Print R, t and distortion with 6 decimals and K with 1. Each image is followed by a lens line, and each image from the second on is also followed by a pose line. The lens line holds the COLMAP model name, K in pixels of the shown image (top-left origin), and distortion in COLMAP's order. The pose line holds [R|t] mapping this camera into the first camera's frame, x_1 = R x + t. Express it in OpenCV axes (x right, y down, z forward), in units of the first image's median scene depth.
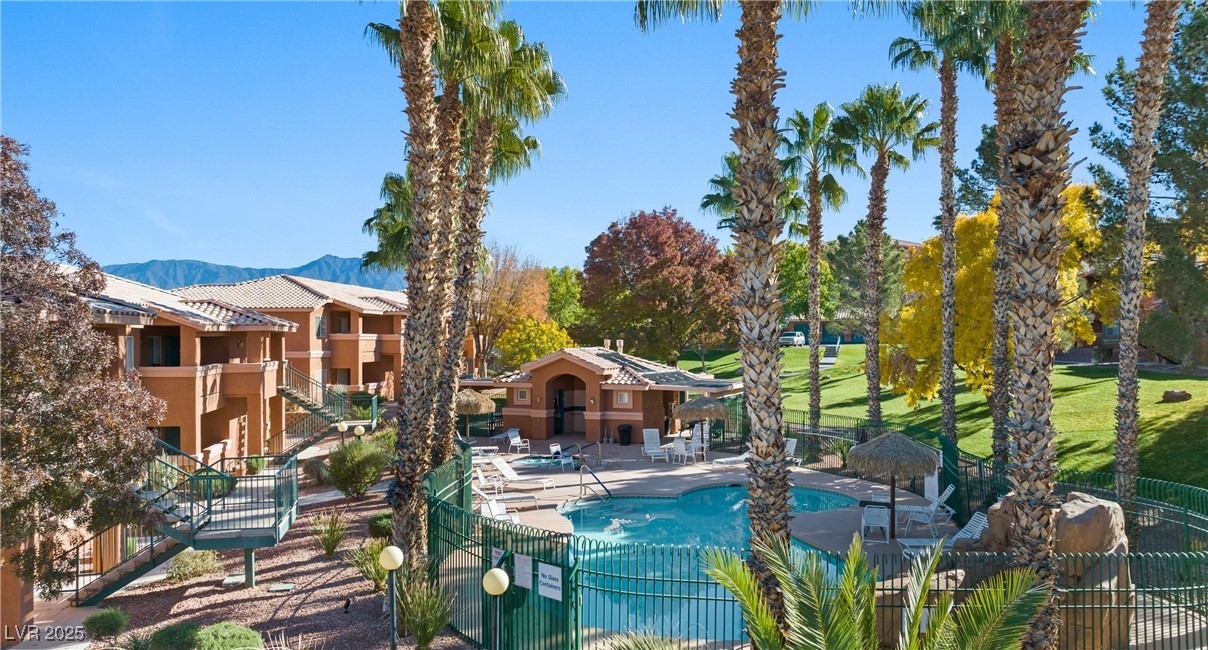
lens RADIAL K [[852.6, 0, 588.8], [0, 852.6, 337.9], [0, 0, 1]] dist [-0.005349, -0.000084]
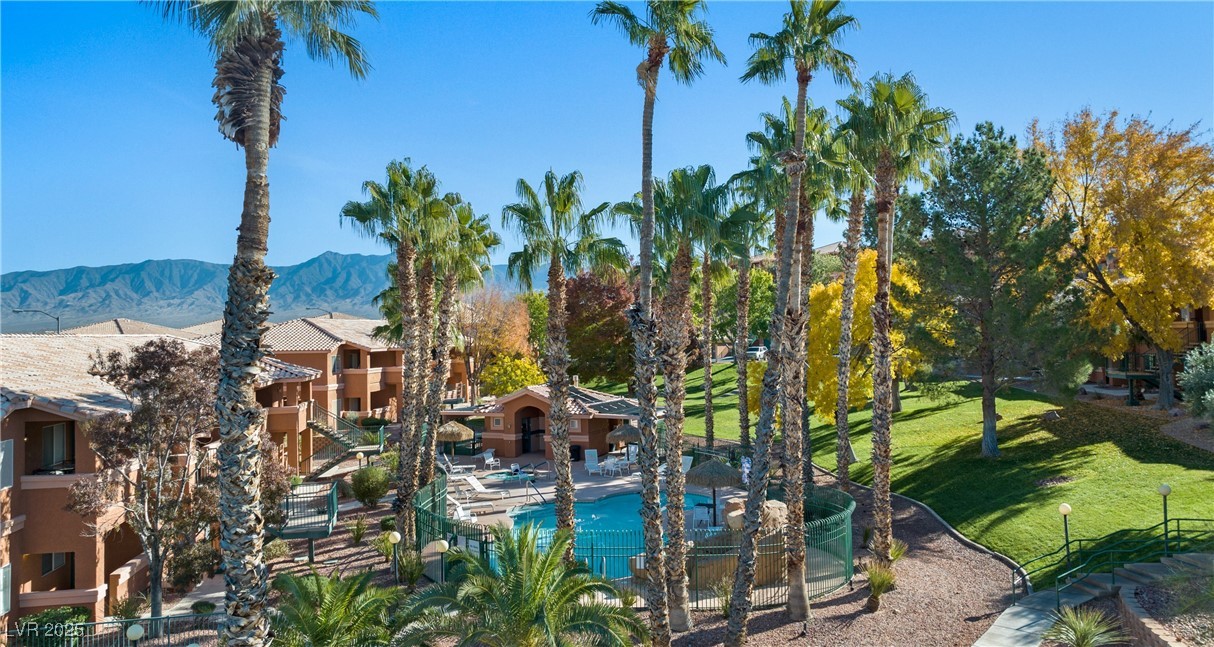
lens RADIAL K [[873.3, 0, 587.2], [0, 873.3, 299.1], [0, 0, 1]] dist [0.000587, 0.004865]
pose [[0.999765, -0.019431, -0.009610, 0.076853], [0.019028, 0.999003, -0.040386, -0.065127], [0.010385, 0.040194, 0.999138, -0.327045]]
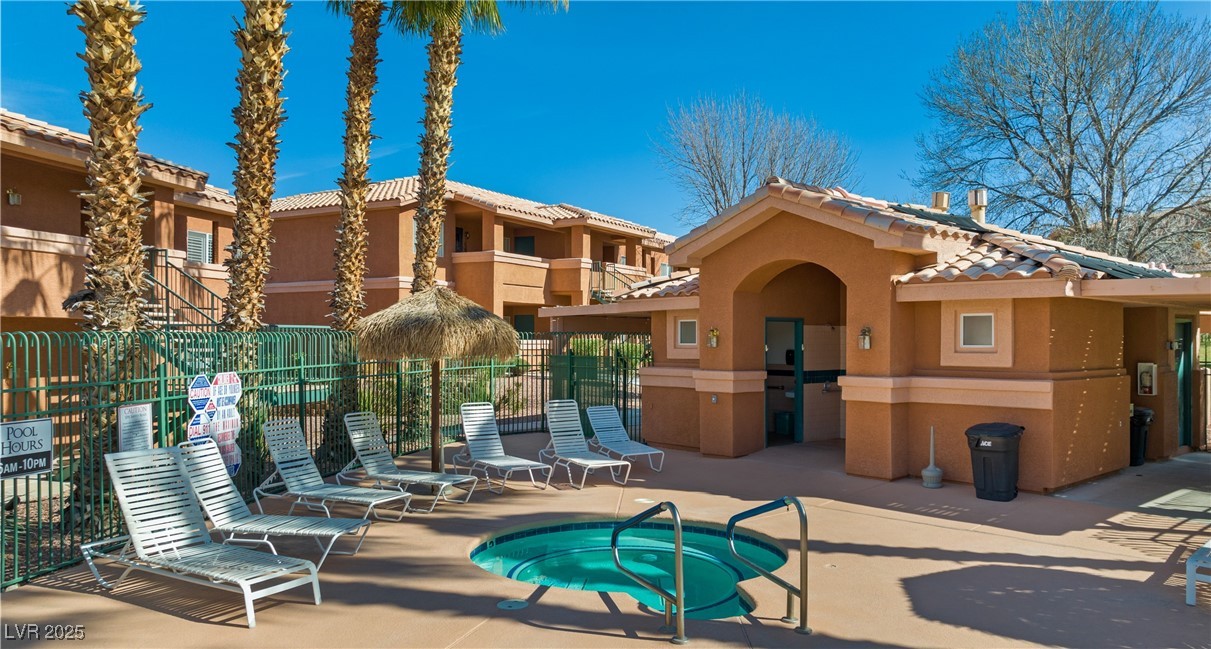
lens RADIAL K [[854.7, 0, 590.2], [0, 854.7, 337.4], [0, 0, 1]] dist [-0.005349, -0.000084]
pose [[0.910238, 0.004683, -0.414060, 0.040448], [-0.005763, 0.999982, -0.001359, 0.073477], [0.414046, 0.003624, 0.910249, 0.680558]]
